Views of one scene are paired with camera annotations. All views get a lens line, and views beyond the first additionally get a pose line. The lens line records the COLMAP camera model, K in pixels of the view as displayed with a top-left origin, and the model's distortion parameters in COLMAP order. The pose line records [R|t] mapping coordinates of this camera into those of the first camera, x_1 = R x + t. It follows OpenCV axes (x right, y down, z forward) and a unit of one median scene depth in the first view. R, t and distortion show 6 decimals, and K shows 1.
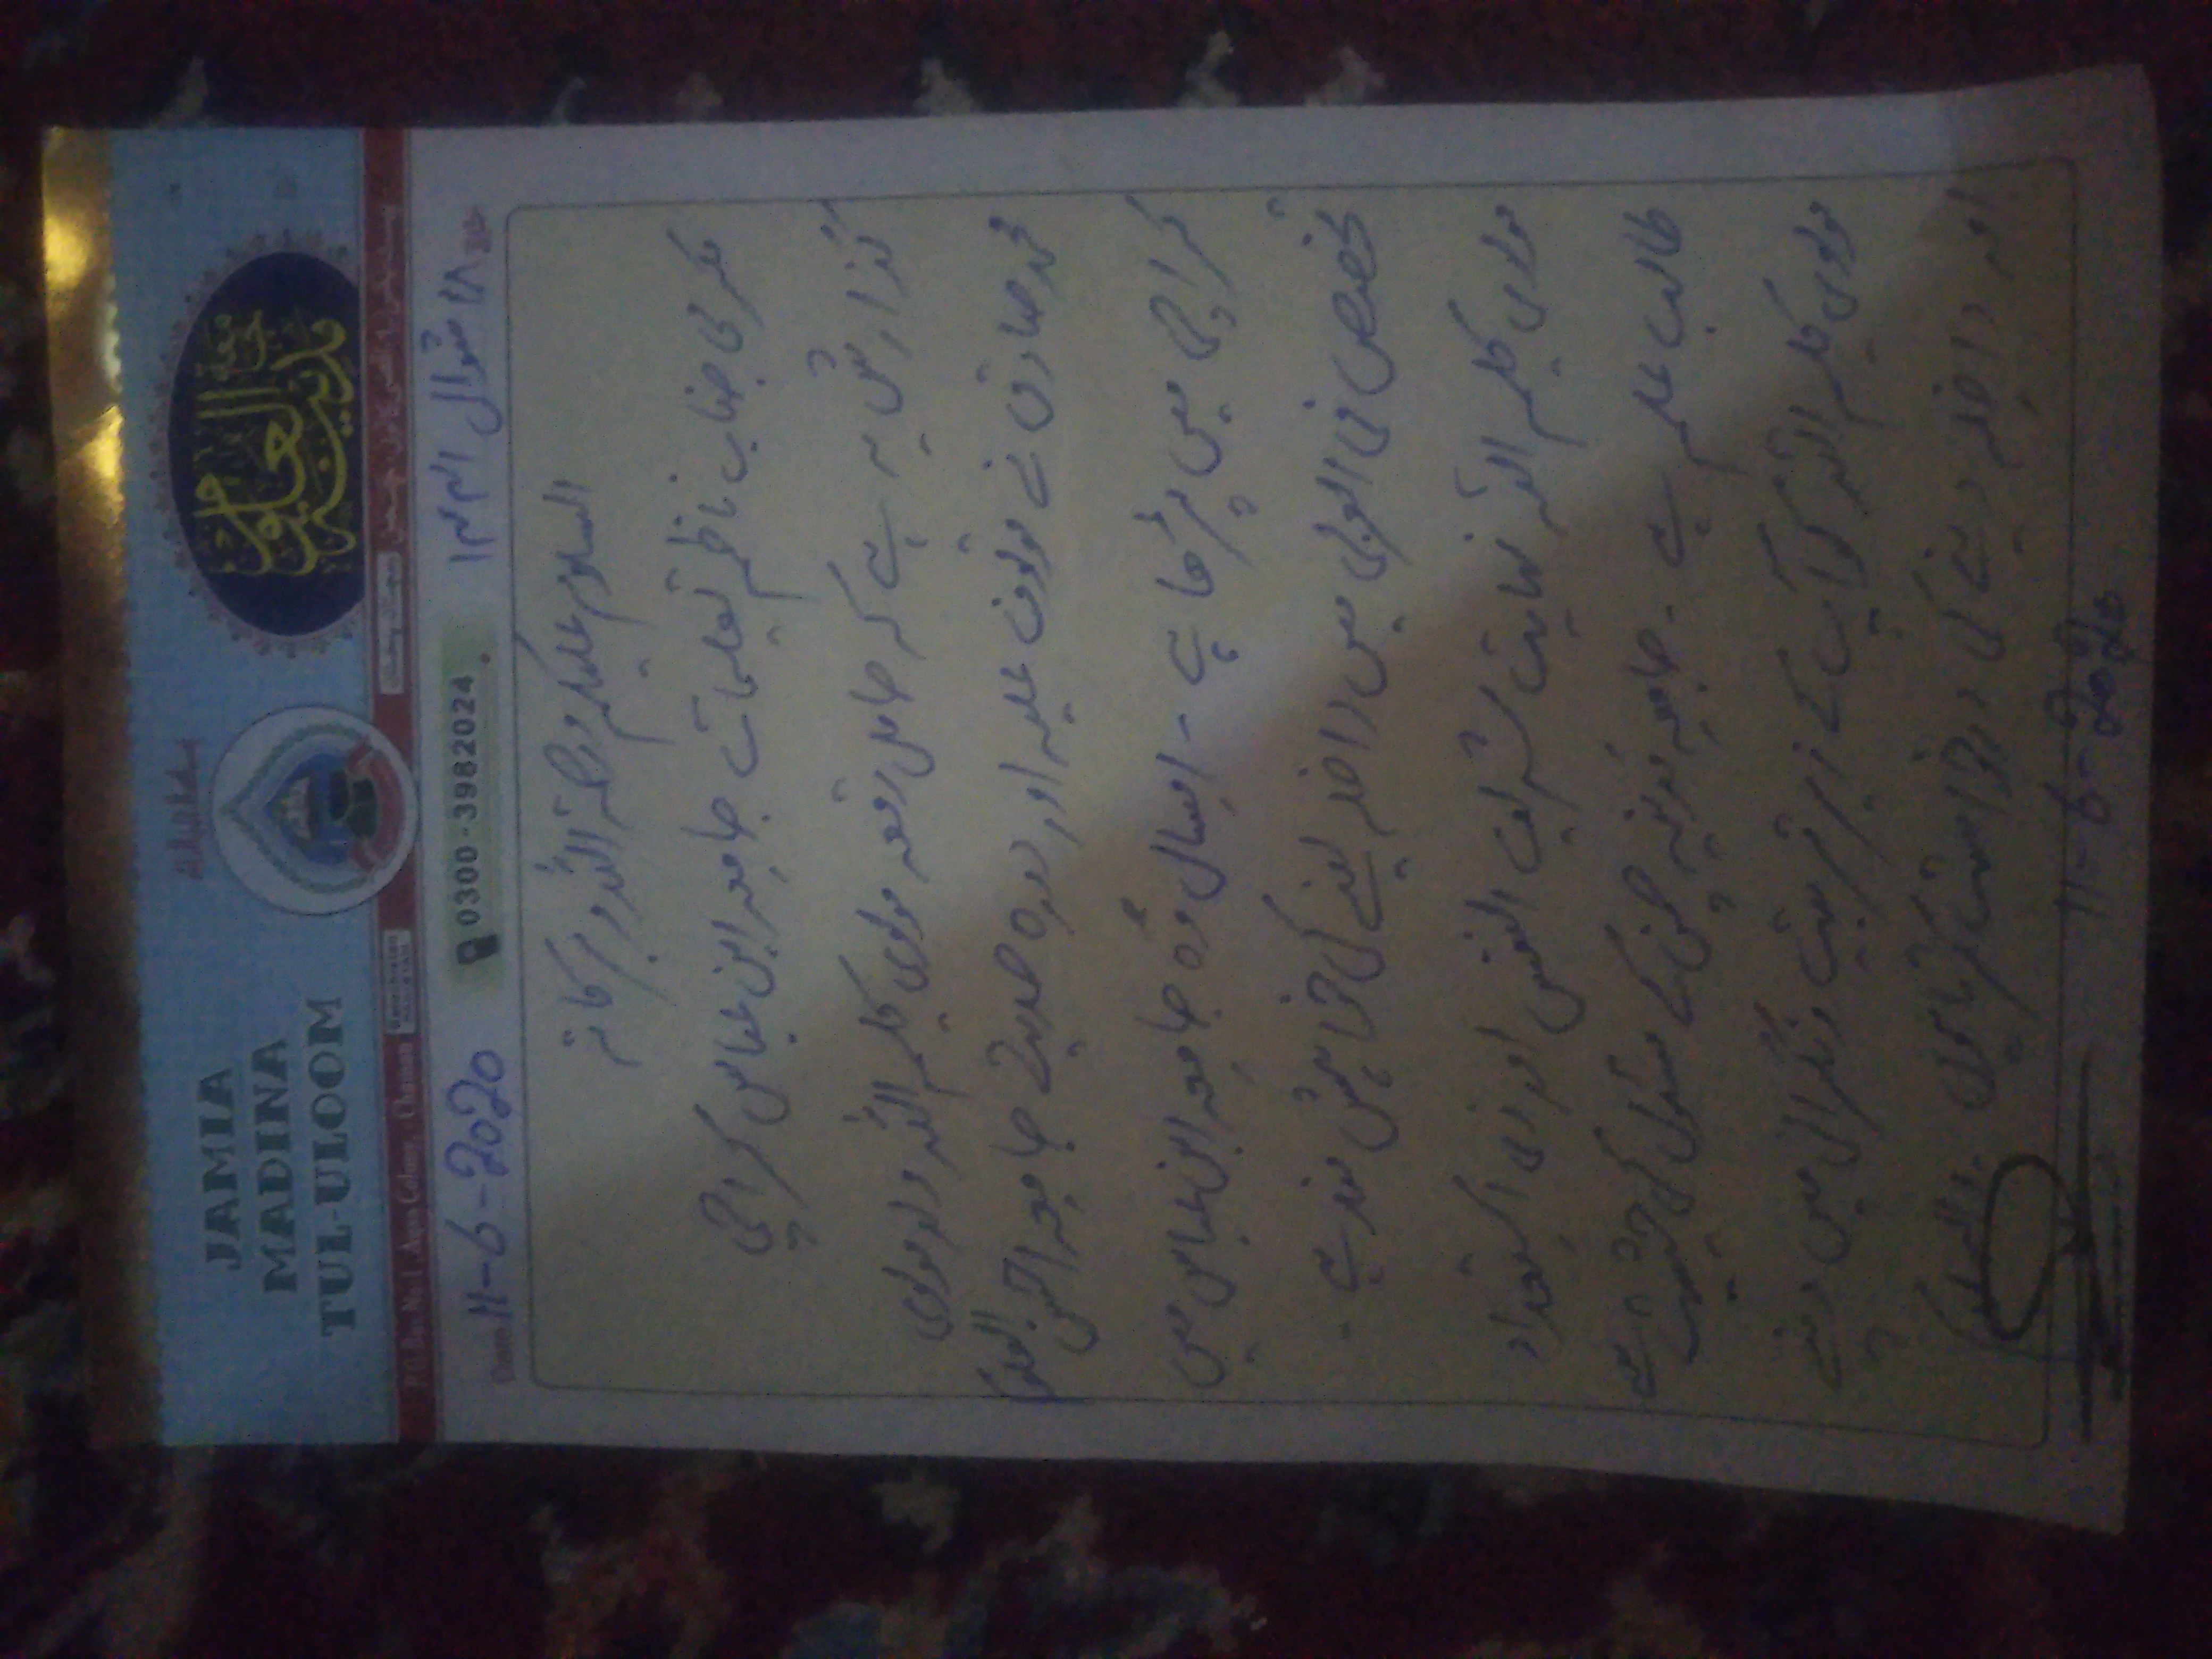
lens RADIAL K [[2136.5, 0, 1102.9], [0, 2136.5, 859.0], [0, 0, 1]] dist [-0.003196, -0.385902]
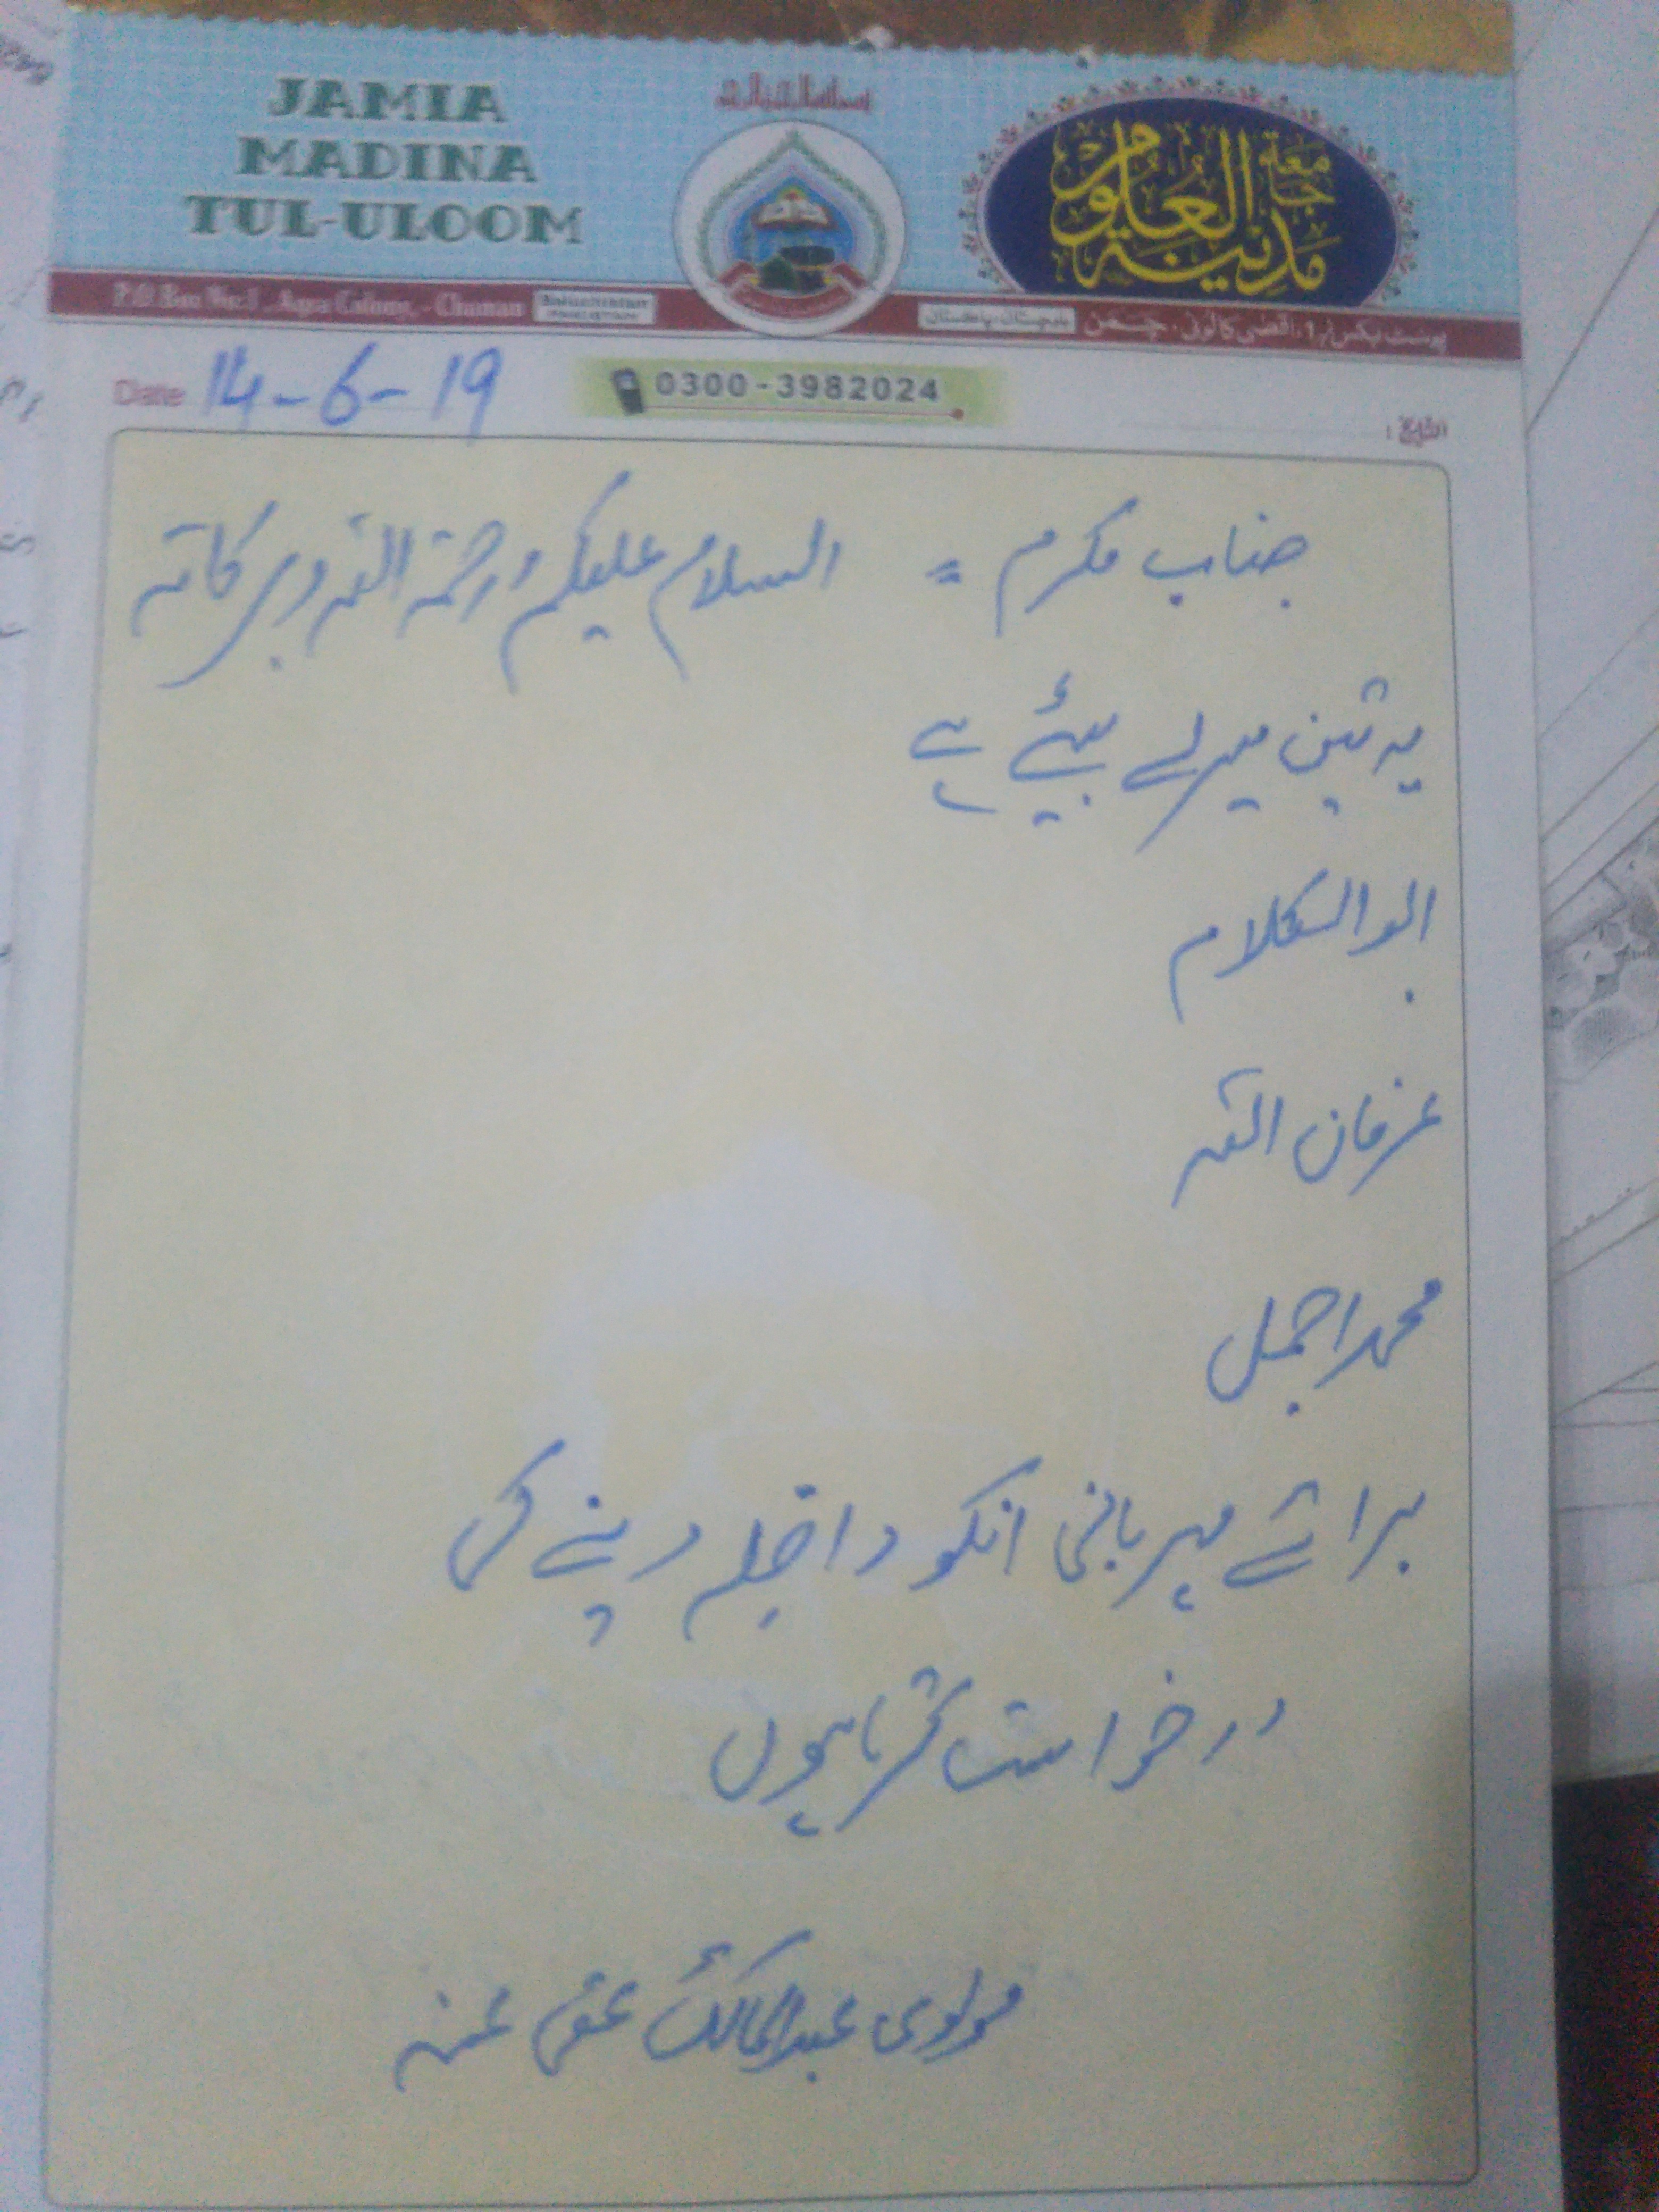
lens RADIAL K [[2136.5, 0, 829.5], [0, 2136.5, 1106.0], [0, 0, 1]] dist [-0.003196, -0.385902]
pose [[-0.015703, 0.999875, 0.002004, -0.001436], [-0.998910, -0.015600, -0.044000, -0.005342], [-0.043963, -0.002693, 0.999030, 0.102422]]
